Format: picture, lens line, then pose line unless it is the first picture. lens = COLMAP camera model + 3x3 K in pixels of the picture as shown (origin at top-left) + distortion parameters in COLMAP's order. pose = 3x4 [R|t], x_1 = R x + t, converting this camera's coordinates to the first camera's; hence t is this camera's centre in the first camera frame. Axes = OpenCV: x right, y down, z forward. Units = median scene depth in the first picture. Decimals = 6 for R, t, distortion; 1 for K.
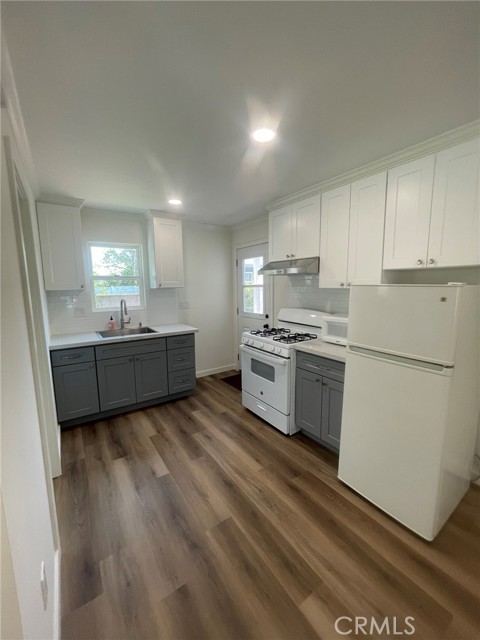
lens RADIAL K [[258.7, 0, 241.3], [0, 258.7, 316.7], [0, 0, 1]] dist [-0.001848, 0.000263]
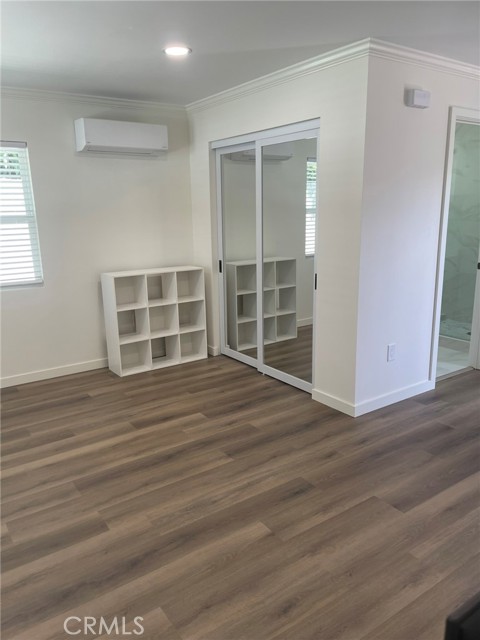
lens RADIAL K [[486.3, 0, 240.0], [0, 486.3, 320.0], [0, 0, 1]] dist [0.065087, -0.091966]
pose [[0.003512, 0.235447, -0.971881, 1.021615], [-0.108740, 0.966214, 0.233681, 0.006835], [0.994064, 0.104862, 0.028996, -0.115004]]
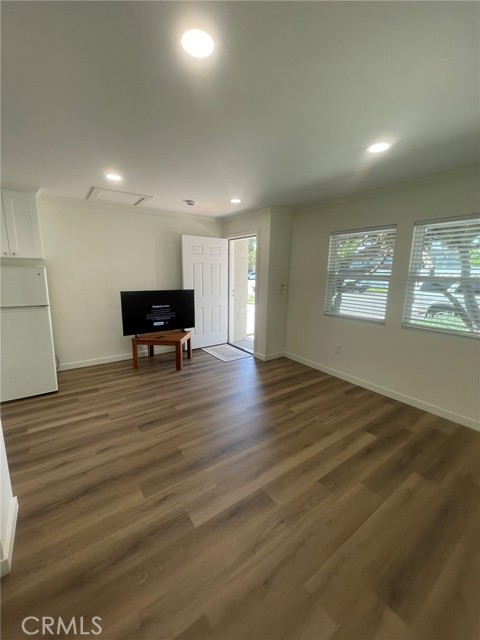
lens RADIAL K [[258.7, 0, 241.3], [0, 258.7, 316.7], [0, 0, 1]] dist [-0.001848, 0.000263]
pose [[-0.018921, -0.161137, 0.986751, -0.692963], [0.108712, 0.980744, 0.162241, 0.057448], [-0.993893, 0.110341, -0.001039, -0.305130]]
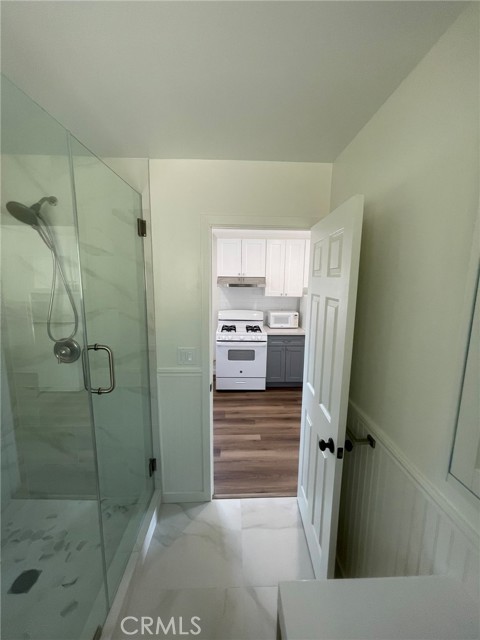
lens RADIAL K [[258.7, 0, 241.3], [0, 258.7, 316.7], [0, 0, 1]] dist [-0.001848, 0.000263]
pose [[0.537571, -0.105657, 0.836573, -1.098232], [0.088066, 0.993728, 0.068916, -0.102269], [-0.838607, 0.036626, 0.543504, 0.232586]]
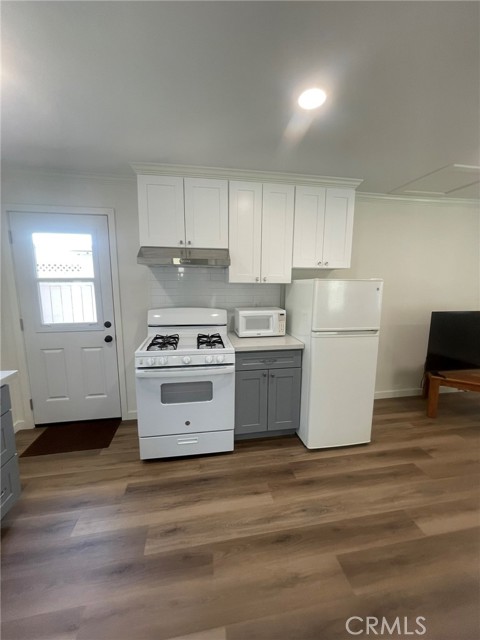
lens RADIAL K [[258.7, 0, 241.3], [0, 258.7, 316.7], [0, 0, 1]] dist [-0.001848, 0.000263]
pose [[0.416908, -0.118529, 0.901187, -0.513269], [0.103805, 0.991183, 0.082343, -0.058035], [-0.903002, 0.059218, 0.425536, 0.539674]]
